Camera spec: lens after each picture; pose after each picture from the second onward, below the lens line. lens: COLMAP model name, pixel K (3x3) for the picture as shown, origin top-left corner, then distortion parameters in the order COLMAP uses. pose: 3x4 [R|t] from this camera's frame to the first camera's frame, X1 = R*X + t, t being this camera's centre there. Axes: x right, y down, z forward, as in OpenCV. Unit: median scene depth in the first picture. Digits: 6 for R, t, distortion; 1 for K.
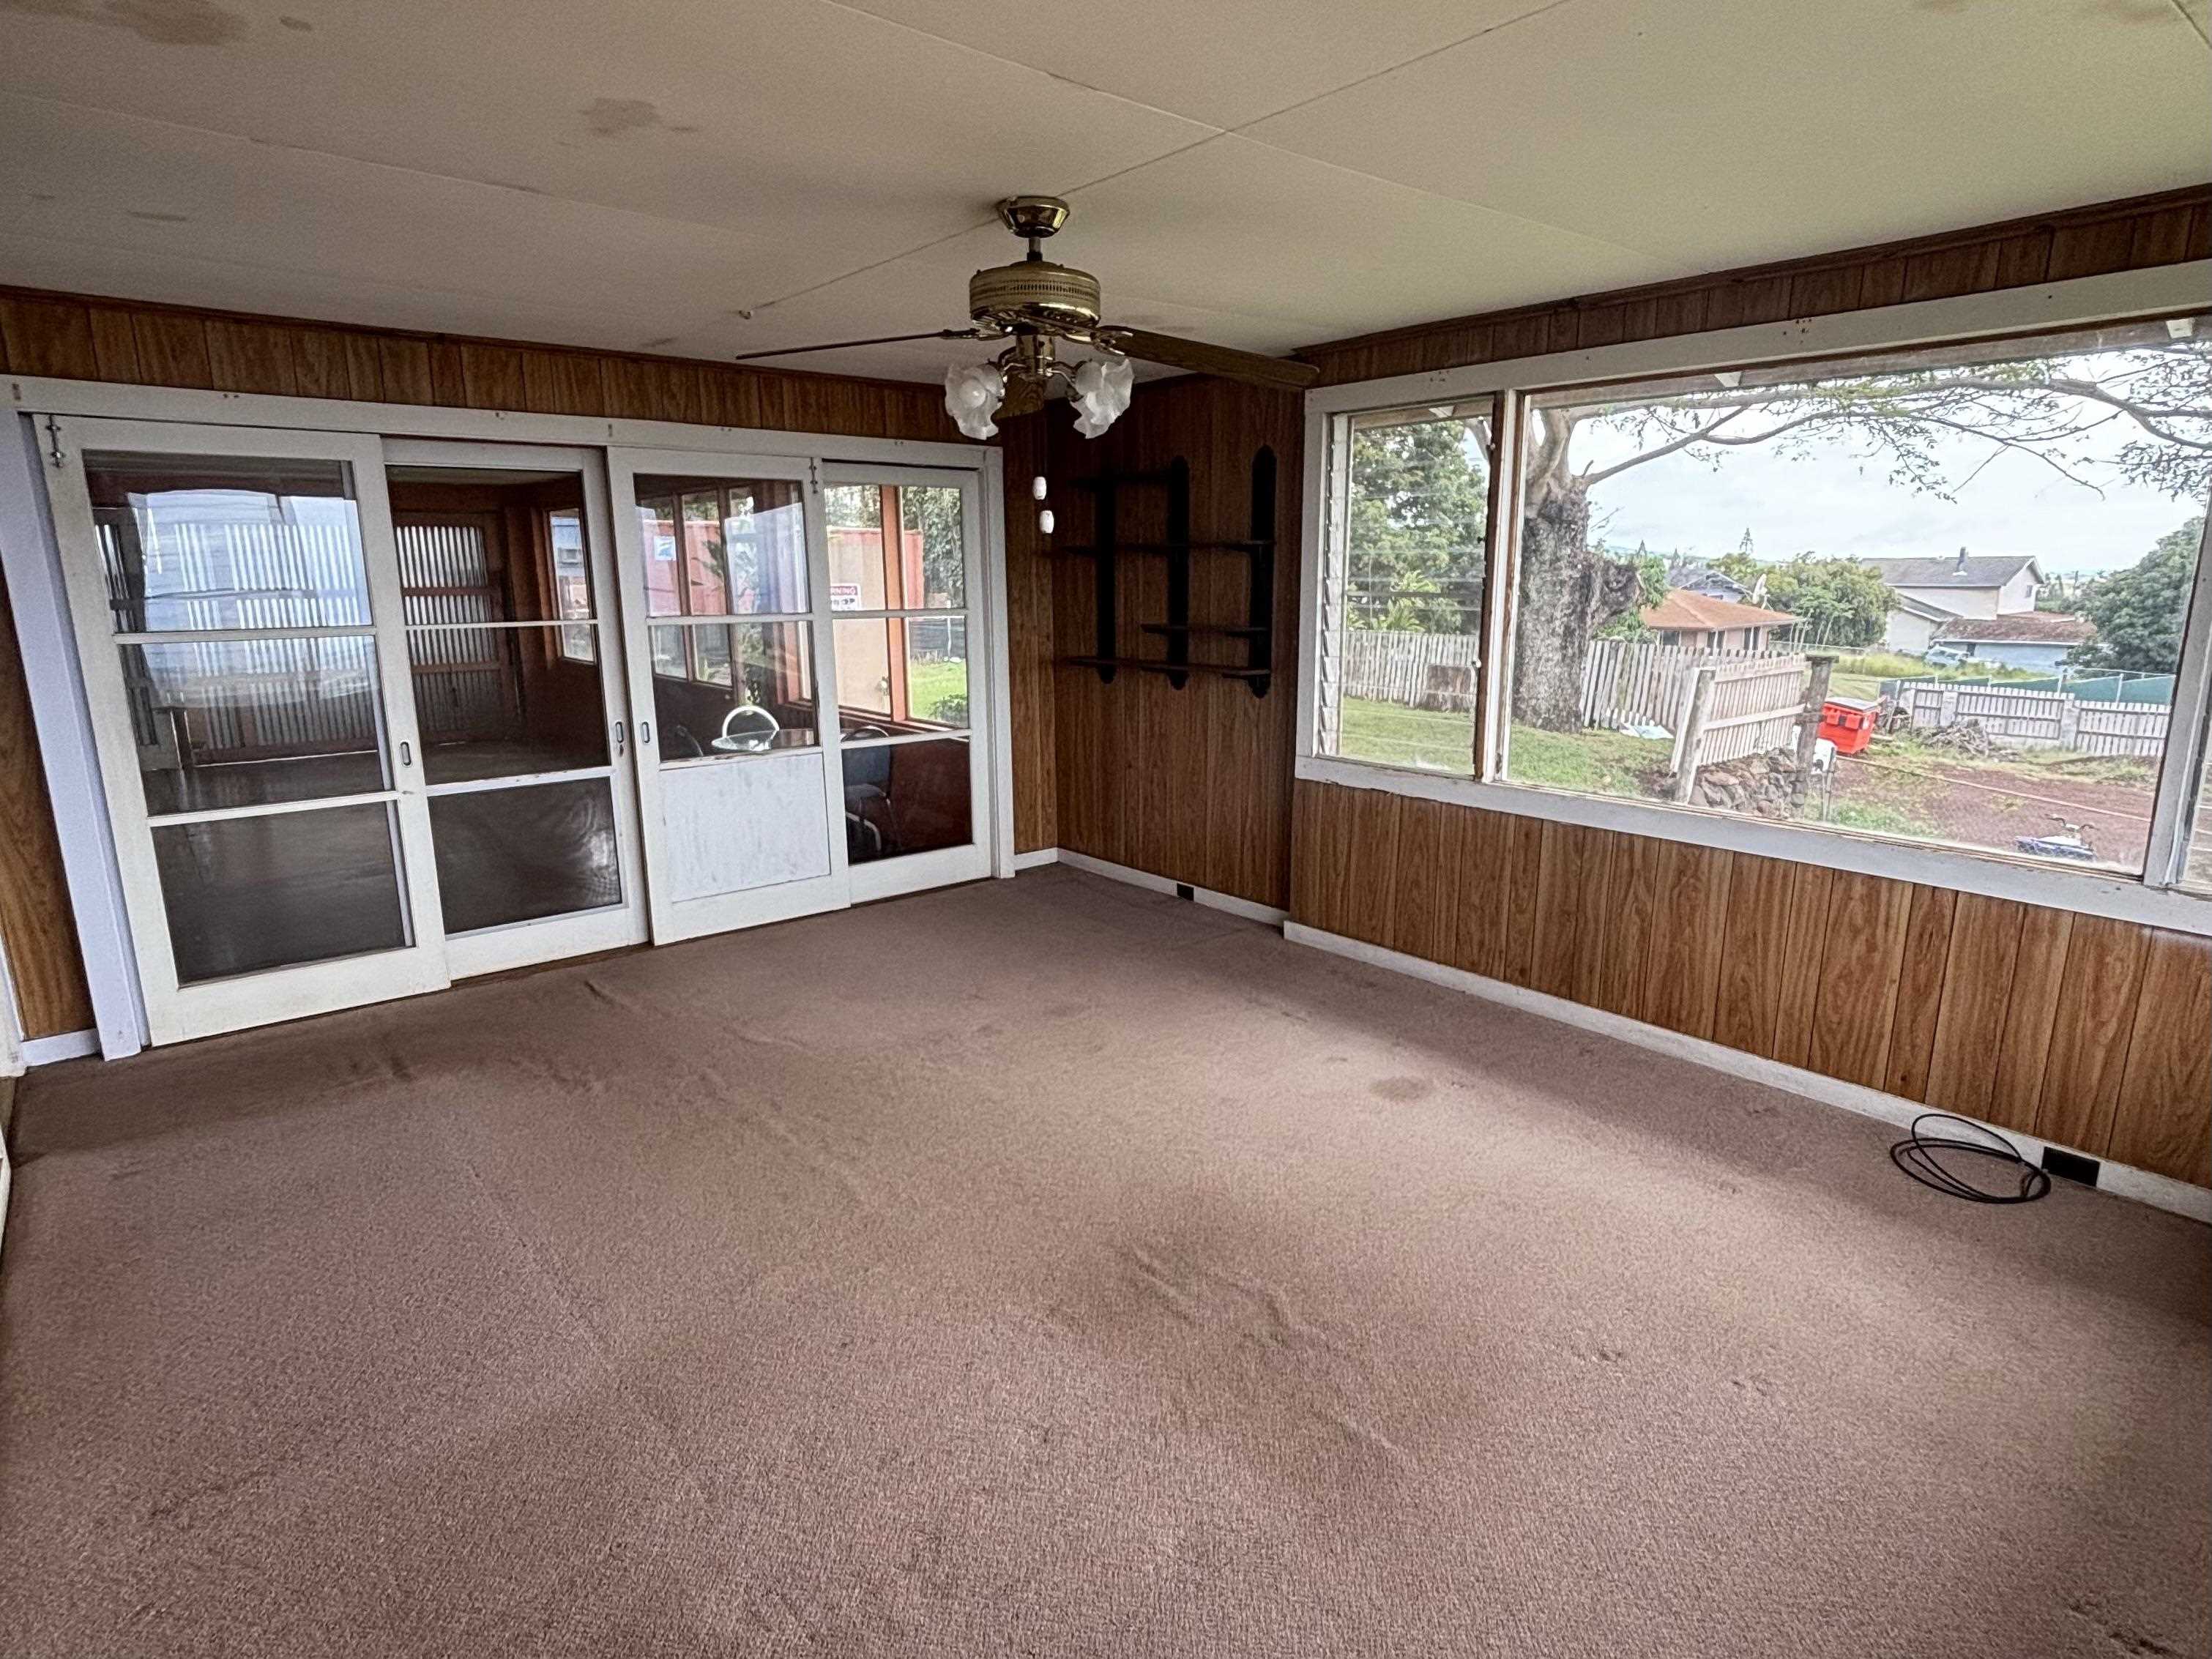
lens RADIAL K [[1197.4, 0, 1106.0], [0, 1197.4, 829.5], [0, 0, 1]] dist [0.038479, -0.060696]
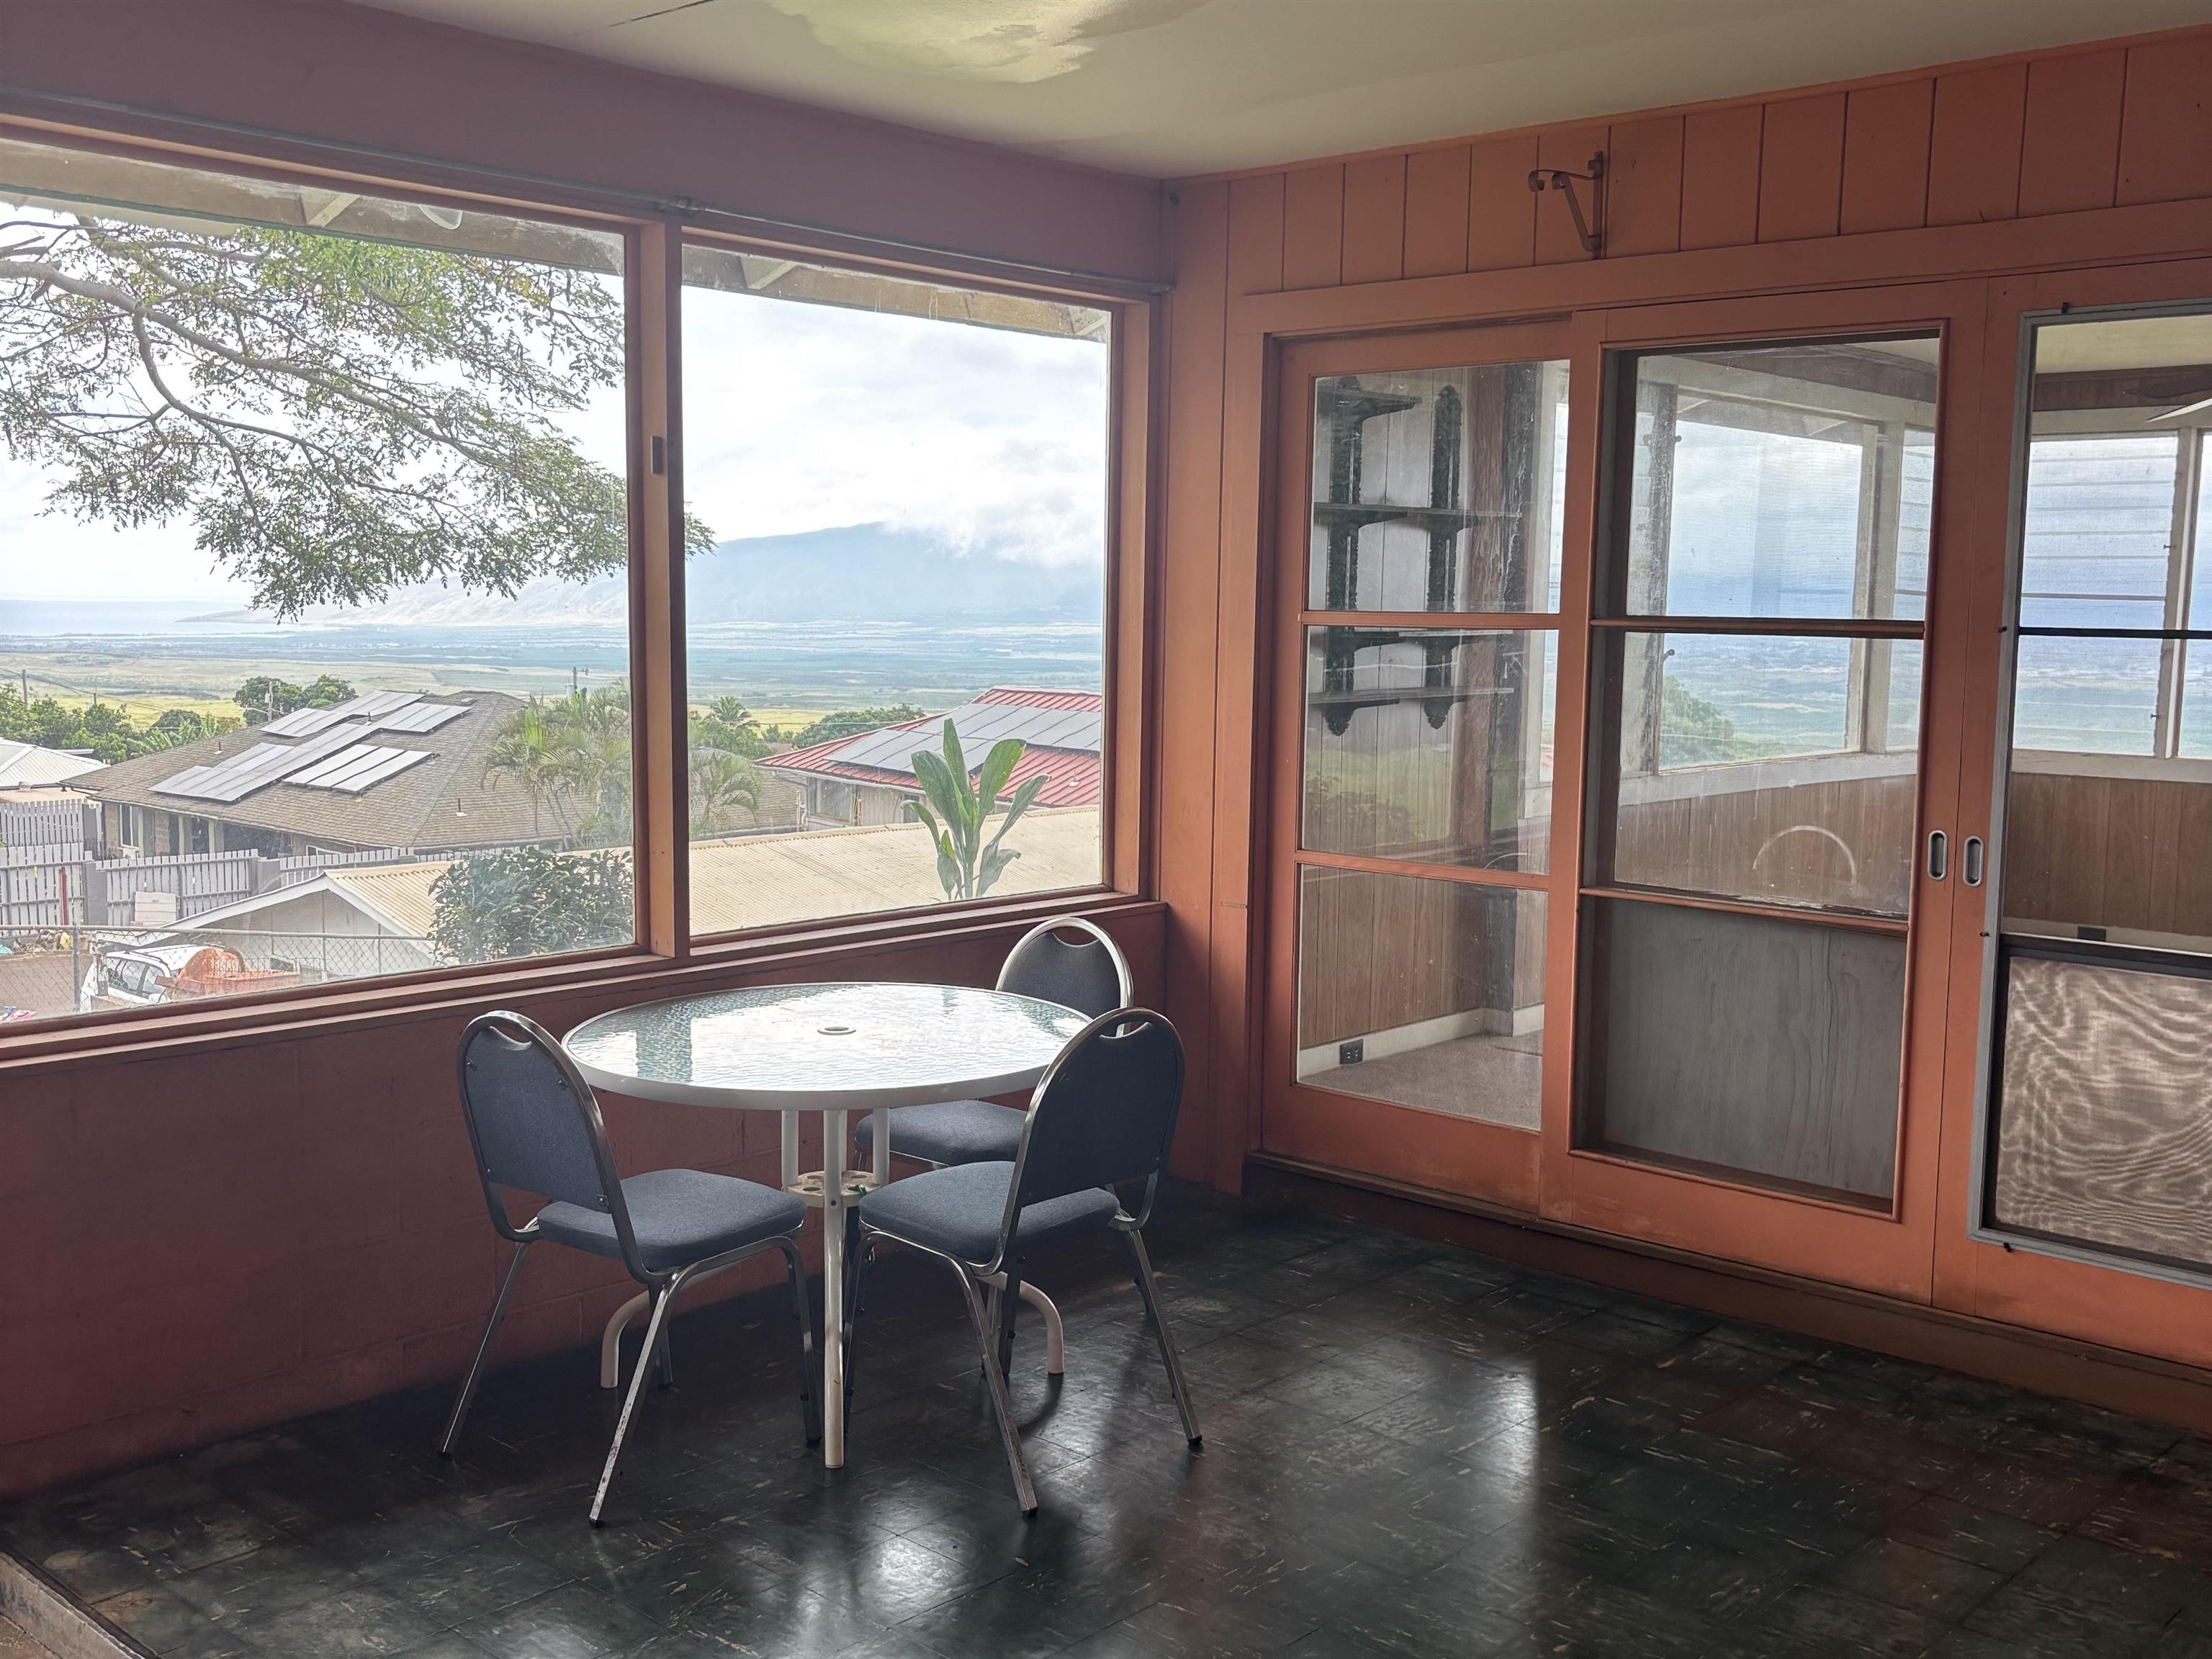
lens RADIAL K [[2218.1, 0, 1104.8], [0, 2218.1, 882.0], [0, 0, 1]] dist [0.000068, 0.004765]
pose [[-0.145653, -0.125963, 0.981284, -1.592150], [0.196100, 0.968506, 0.153430, -0.365557], [-0.969706, 0.214777, -0.116364, 1.914933]]
